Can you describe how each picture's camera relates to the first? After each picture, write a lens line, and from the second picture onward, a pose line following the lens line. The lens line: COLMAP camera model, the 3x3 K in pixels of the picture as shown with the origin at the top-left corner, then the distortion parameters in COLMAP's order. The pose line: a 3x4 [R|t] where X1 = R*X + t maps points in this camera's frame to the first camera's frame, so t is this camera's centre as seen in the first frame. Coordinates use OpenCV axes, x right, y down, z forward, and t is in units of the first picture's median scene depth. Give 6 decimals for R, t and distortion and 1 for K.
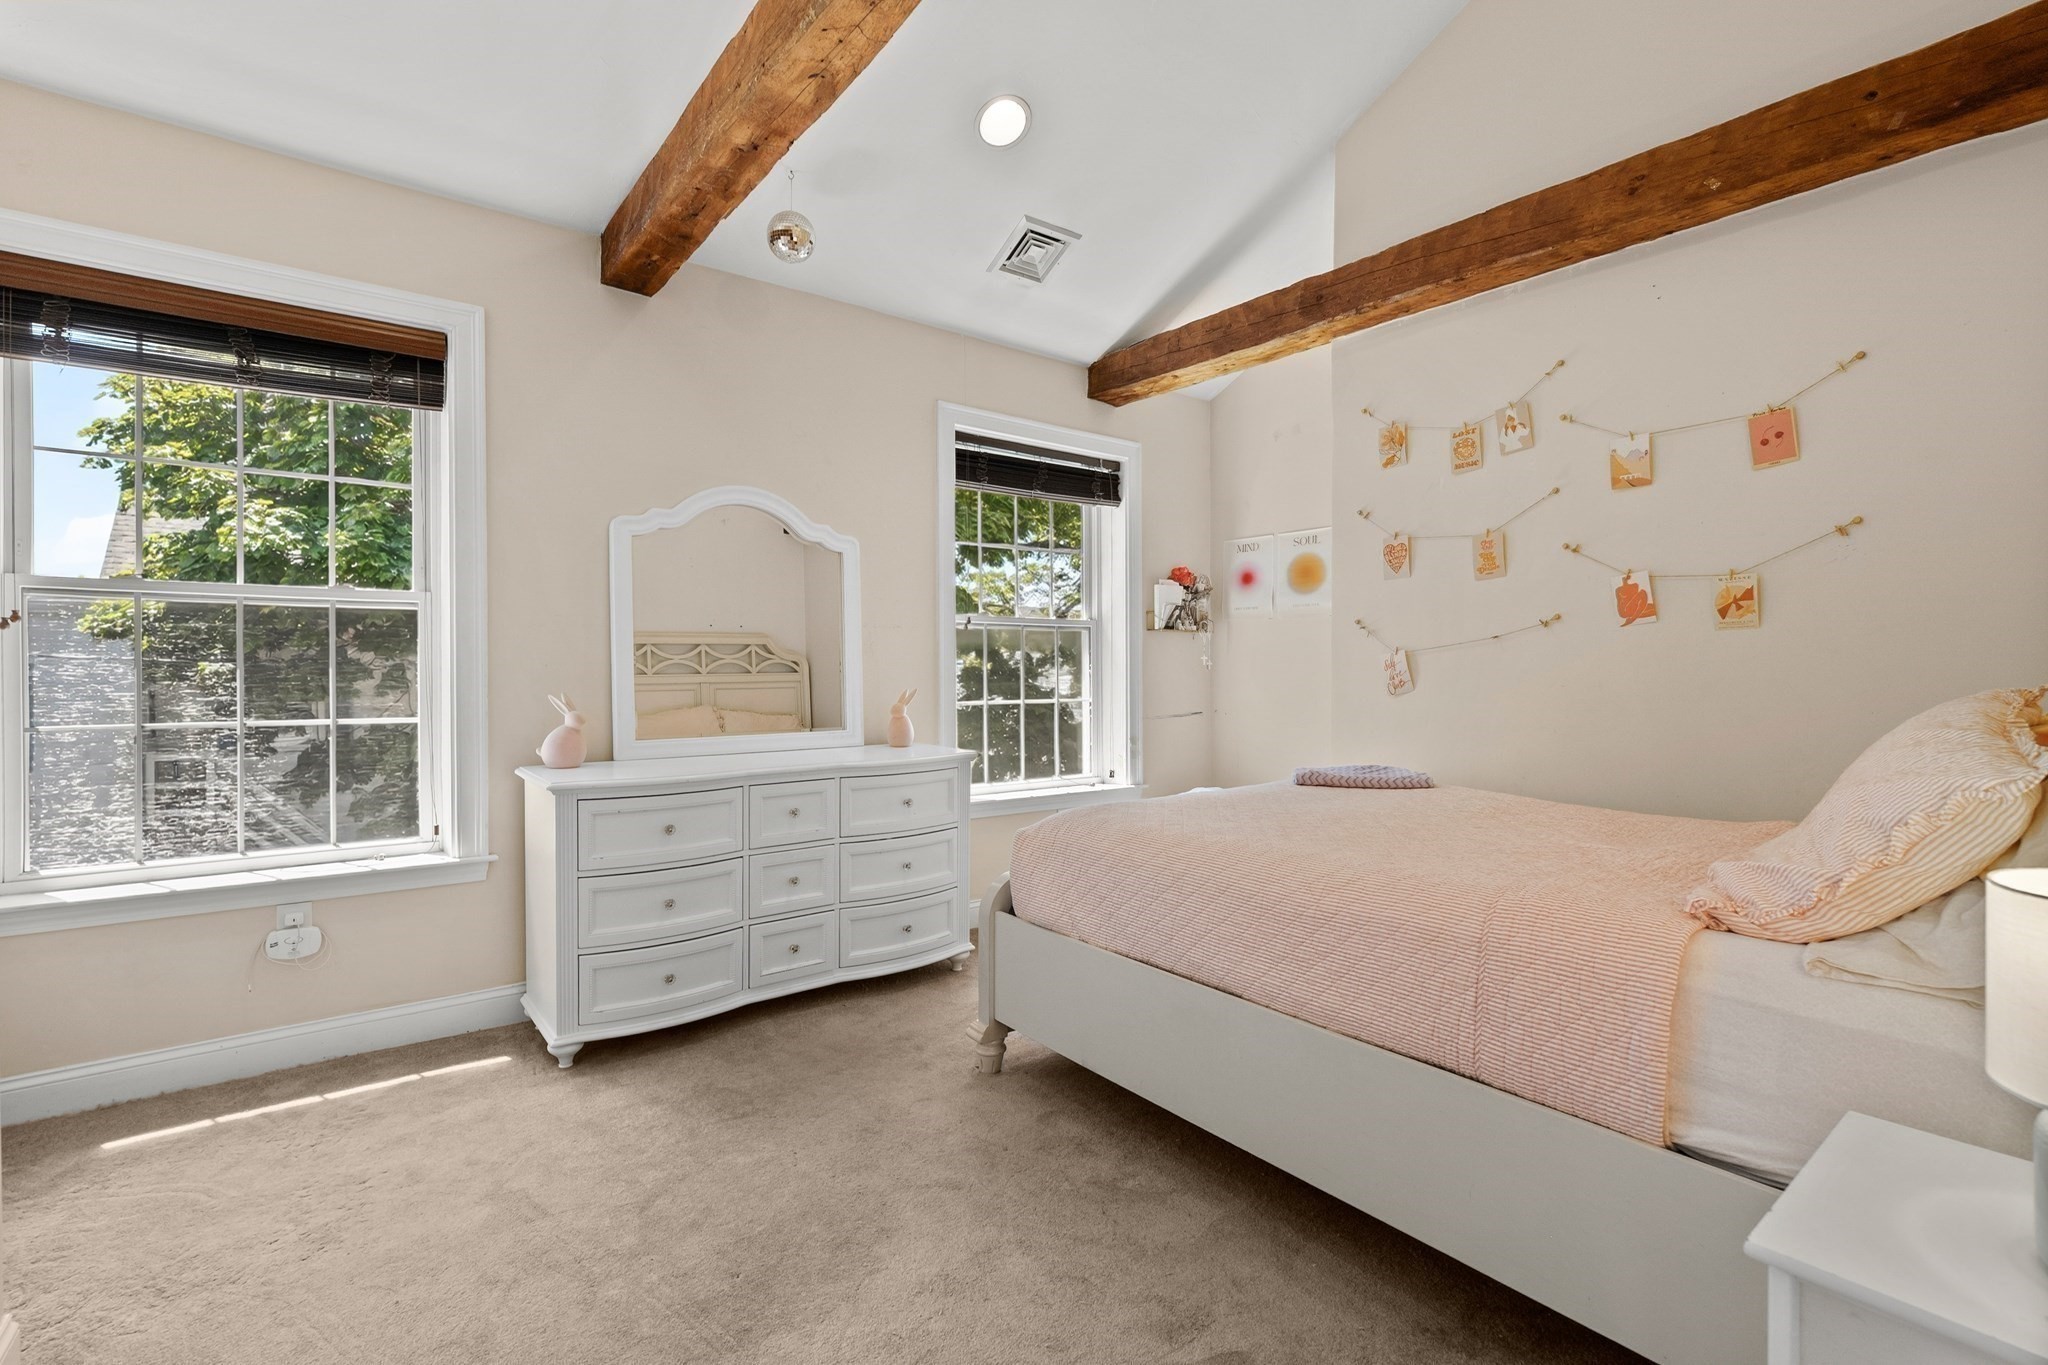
lens RADIAL K [[936.1, 0, 1041.5], [0, 936.1, 684.1], [0, 0, 1]] dist [-0.005540, 0.003439]
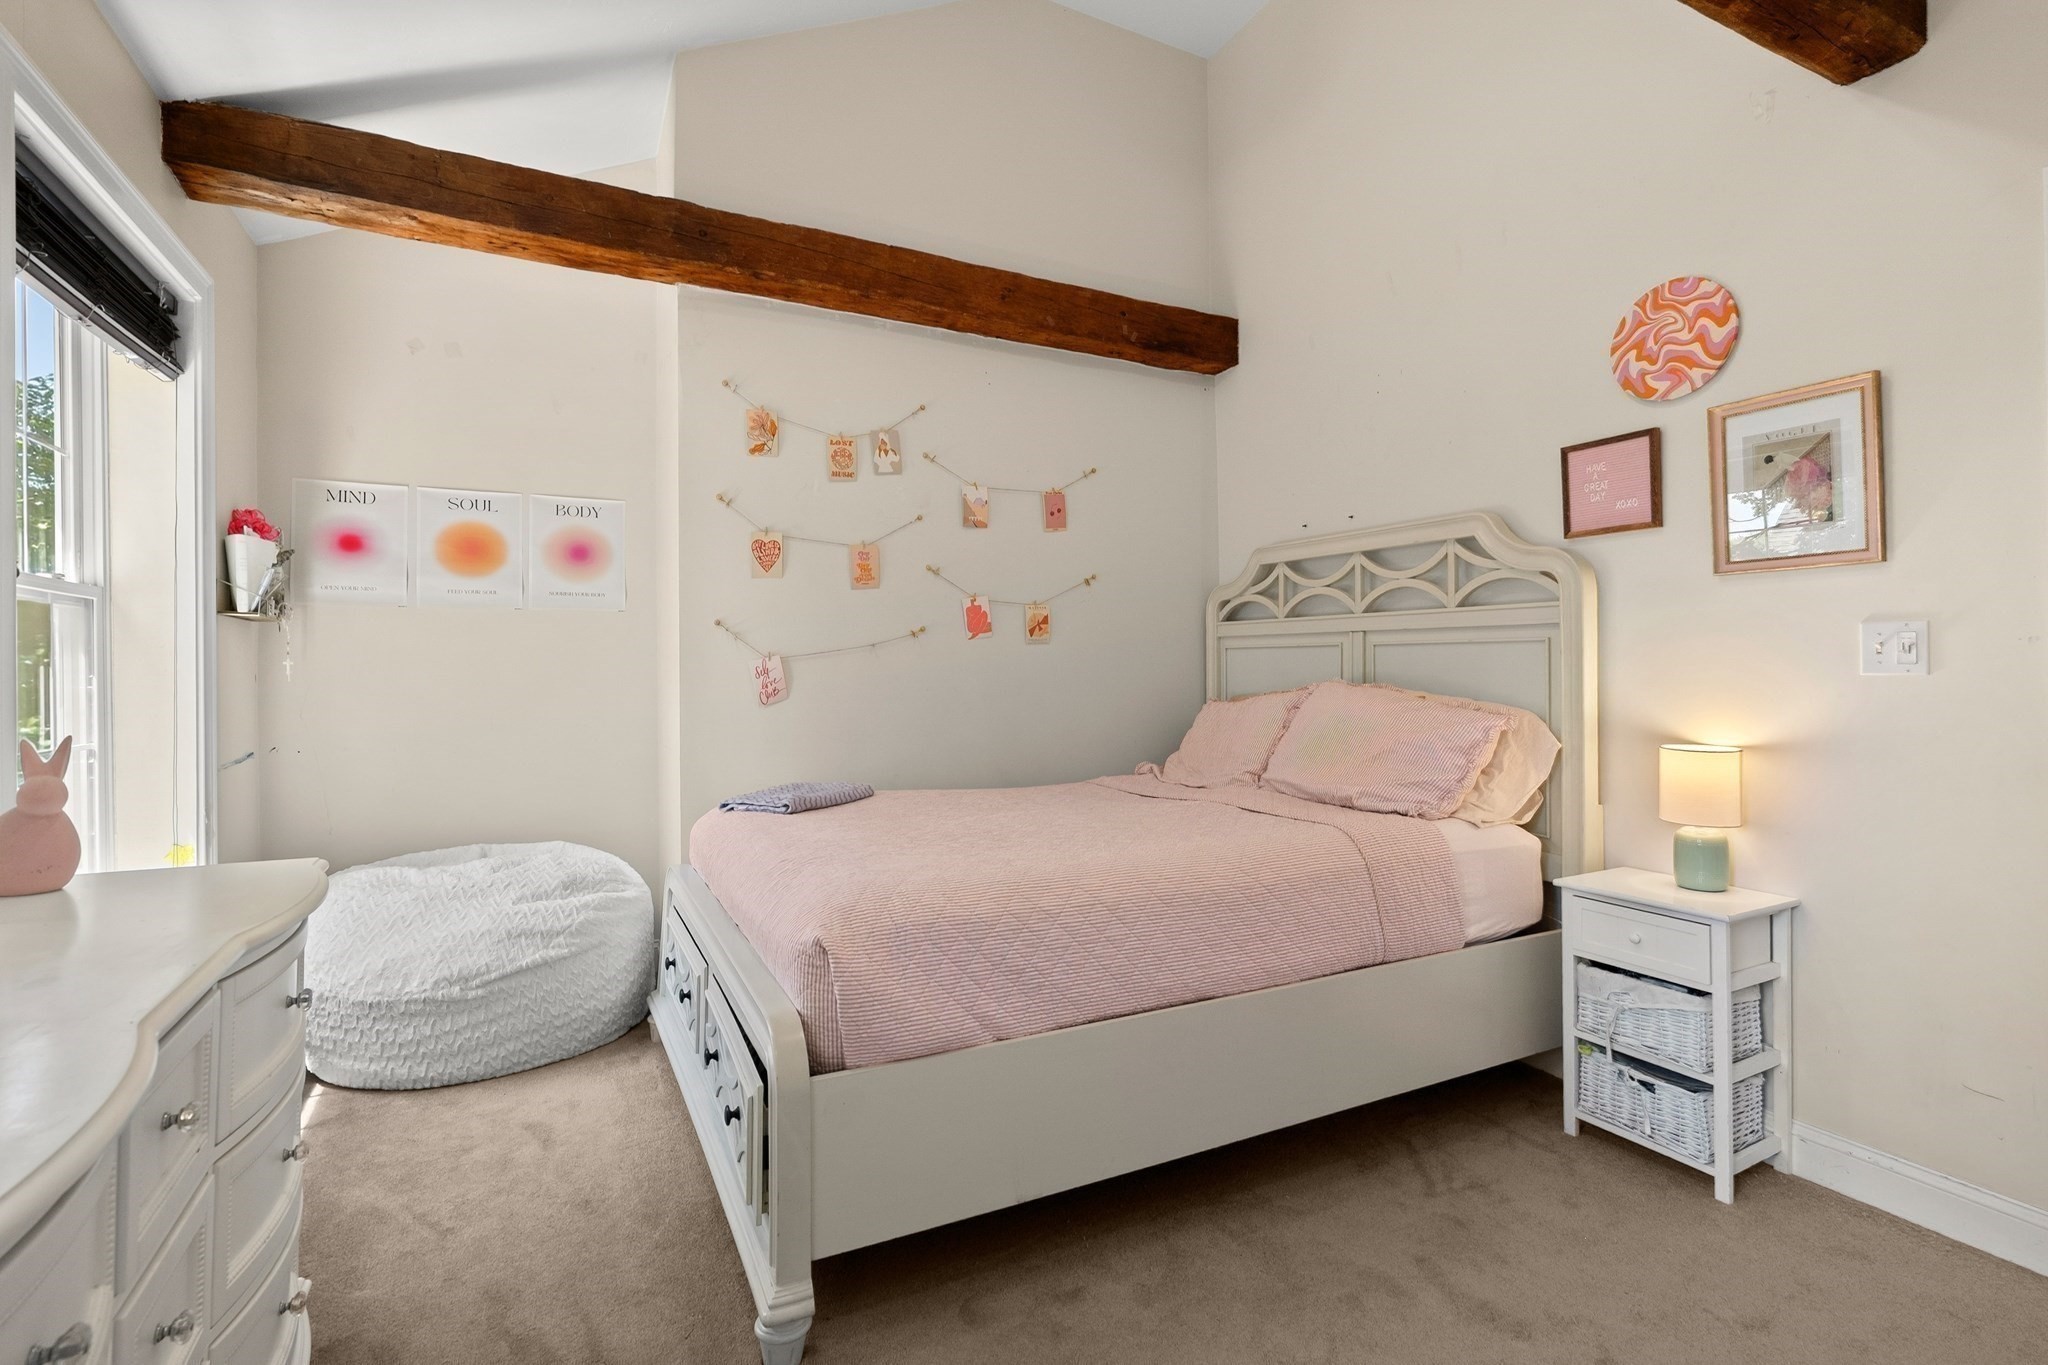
lens RADIAL K [[936.1, 0, 1039.4], [0, 936.1, 666.7], [0, 0, 1]] dist [-0.005540, 0.003439]
pose [[0.196359, 0.002555, 0.980529, -0.508082], [0.024525, 0.999671, -0.007516, -0.013060], [-0.980225, 0.025523, 0.196232, 0.605469]]
